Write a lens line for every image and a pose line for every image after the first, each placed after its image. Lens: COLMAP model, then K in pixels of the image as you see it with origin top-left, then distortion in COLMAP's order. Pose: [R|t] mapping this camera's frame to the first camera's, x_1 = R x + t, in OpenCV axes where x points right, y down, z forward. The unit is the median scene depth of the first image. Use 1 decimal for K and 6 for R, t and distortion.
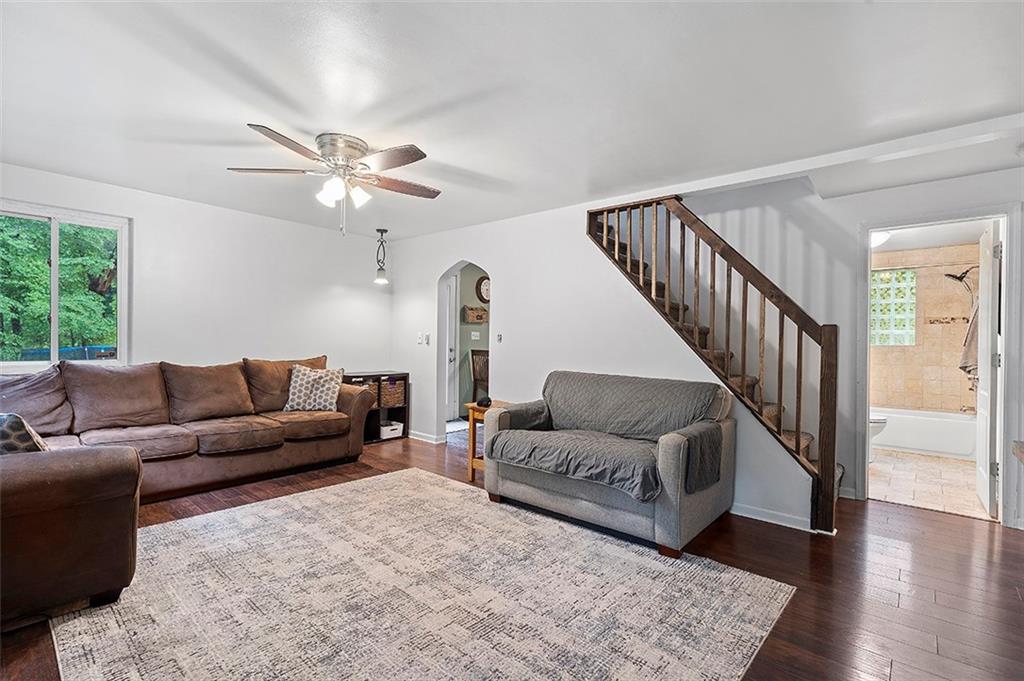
lens RADIAL K [[469.2, 0, 511.0], [0, 469.2, 343.3], [0, 0, 1]] dist [-0.003169, 0.001885]
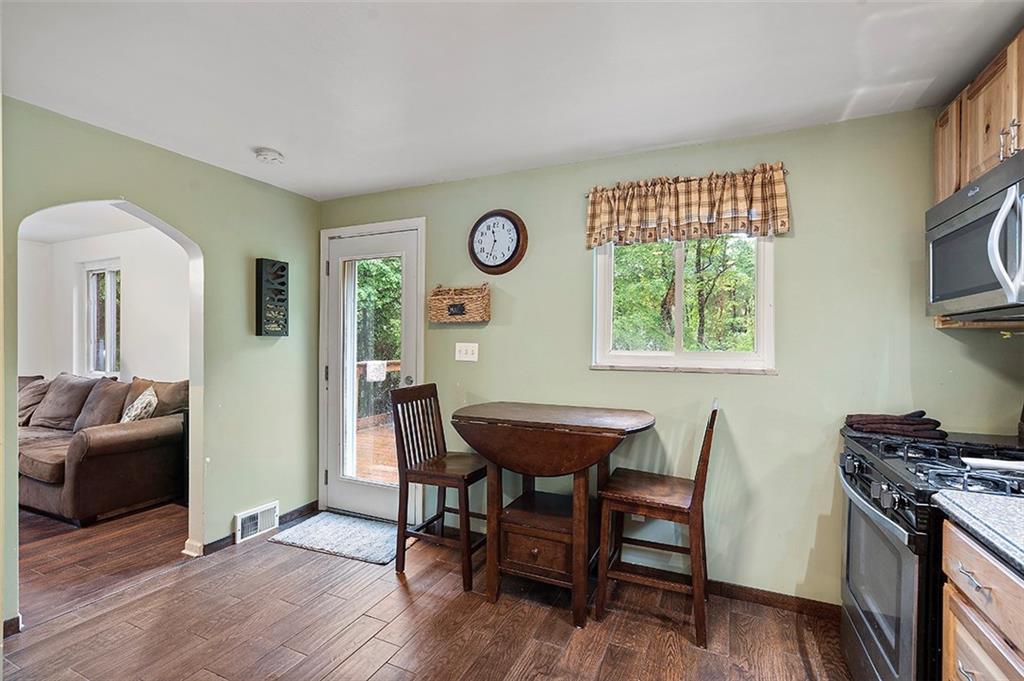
lens RADIAL K [[469.2, 0, 506.1], [0, 469.2, 346.2], [0, 0, 1]] dist [-0.003169, 0.001885]
pose [[0.278225, -0.007930, -0.960483, 0.757831], [-0.007909, 0.999913, -0.010546, -0.036079], [0.960483, 0.010530, 0.278138, 1.939275]]
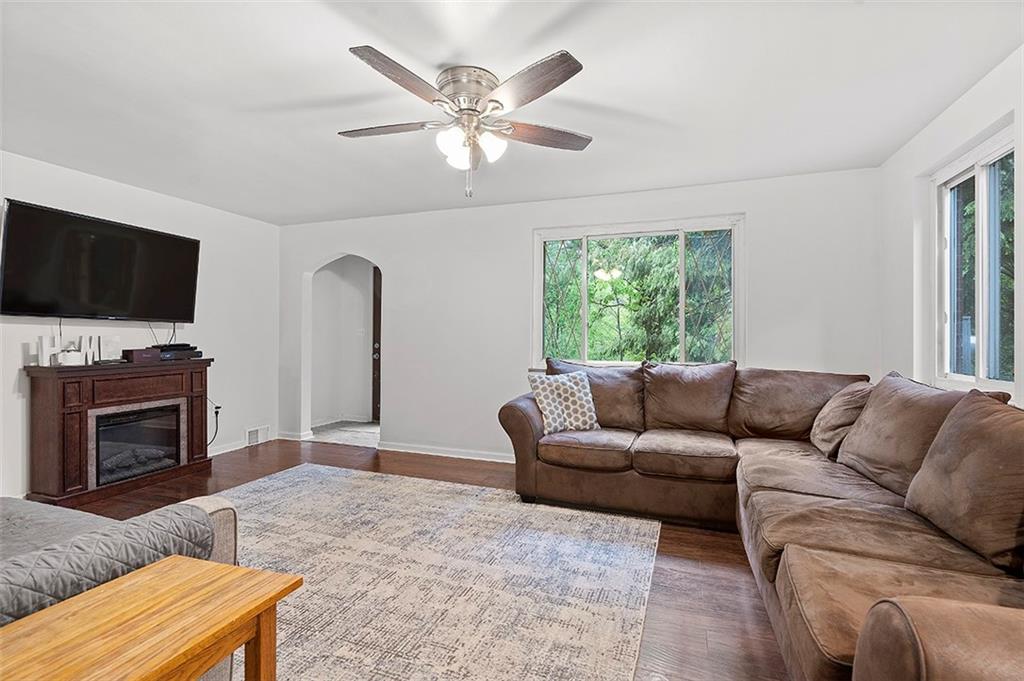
lens RADIAL K [[469.2, 0, 514.1], [0, 469.2, 334.0], [0, 0, 1]] dist [-0.003169, 0.001885]
pose [[-0.930683, -0.018915, -0.365338, -0.134699], [-0.018020, 0.999820, -0.005857, -0.008546], [0.365383, 0.001132, -0.930857, 1.526631]]
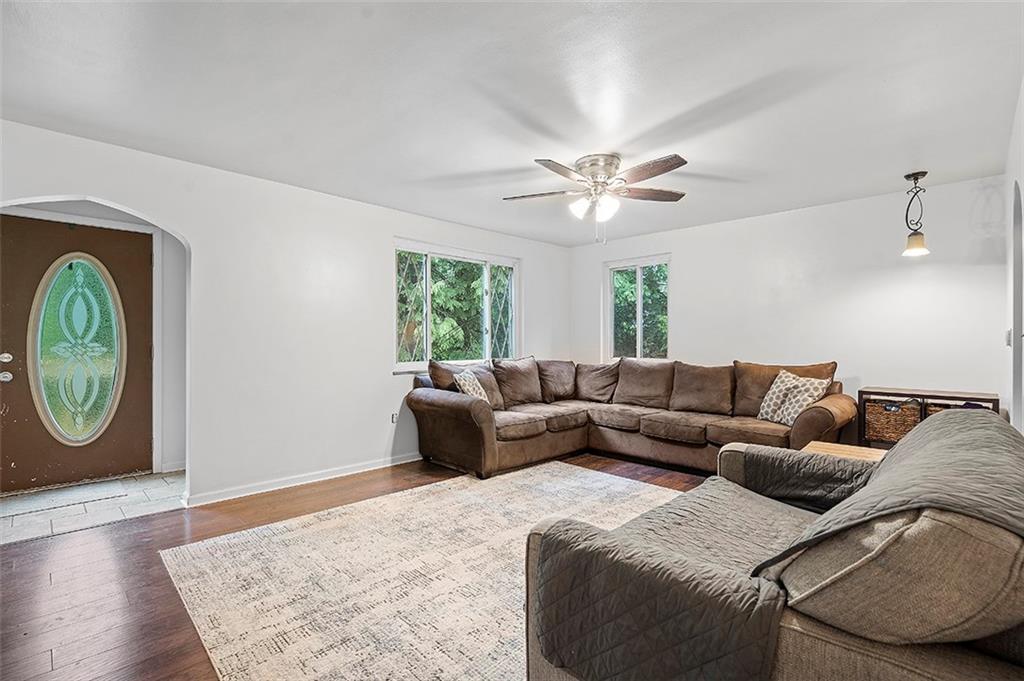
lens RADIAL K [[469.2, 0, 511.6], [0, 469.2, 340.9], [0, 0, 1]] dist [-0.003169, 0.001885]
pose [[-0.059437, -0.016114, -0.998102, 0.652619], [-0.006839, 0.999853, -0.015735, 0.009850], [0.998209, 0.005891, -0.059539, 0.754530]]
